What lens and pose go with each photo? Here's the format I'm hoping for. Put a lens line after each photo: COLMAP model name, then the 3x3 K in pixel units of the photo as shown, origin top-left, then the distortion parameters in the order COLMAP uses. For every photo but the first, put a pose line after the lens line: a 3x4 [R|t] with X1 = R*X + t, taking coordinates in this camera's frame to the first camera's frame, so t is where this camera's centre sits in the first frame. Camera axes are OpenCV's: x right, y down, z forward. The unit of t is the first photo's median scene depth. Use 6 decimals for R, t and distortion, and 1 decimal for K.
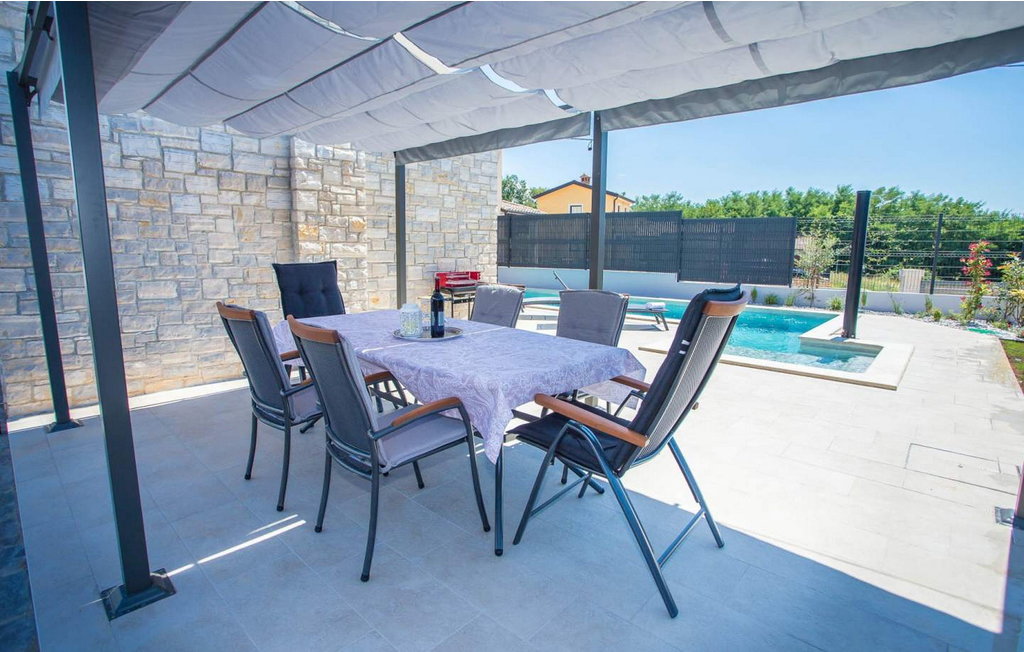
lens RADIAL K [[502.6, 0, 480.8], [0, 502.6, 336.0], [0, 0, 1]] dist [-0.044321, 0.011275]
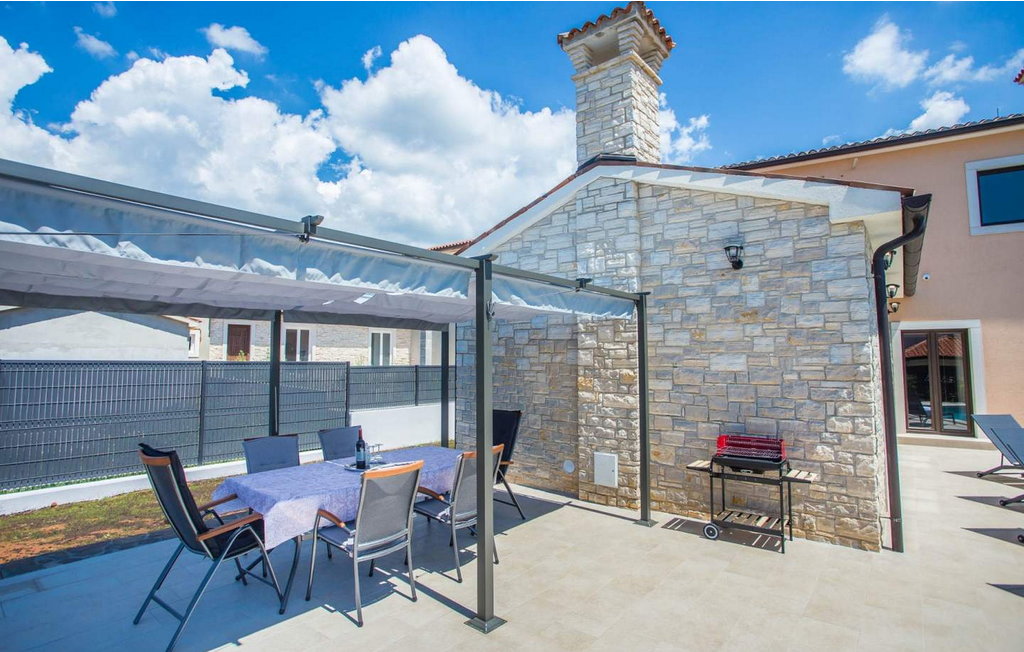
lens RADIAL K [[502.6, 0, 507.1], [0, 502.6, 329.1], [0, 0, 1]] dist [-0.044321, 0.011275]
pose [[0.096562, -0.069072, -0.992927, 0.775959], [-0.174442, 0.980974, -0.085205, -0.187767], [0.979921, 0.181436, 0.082676, 0.651948]]
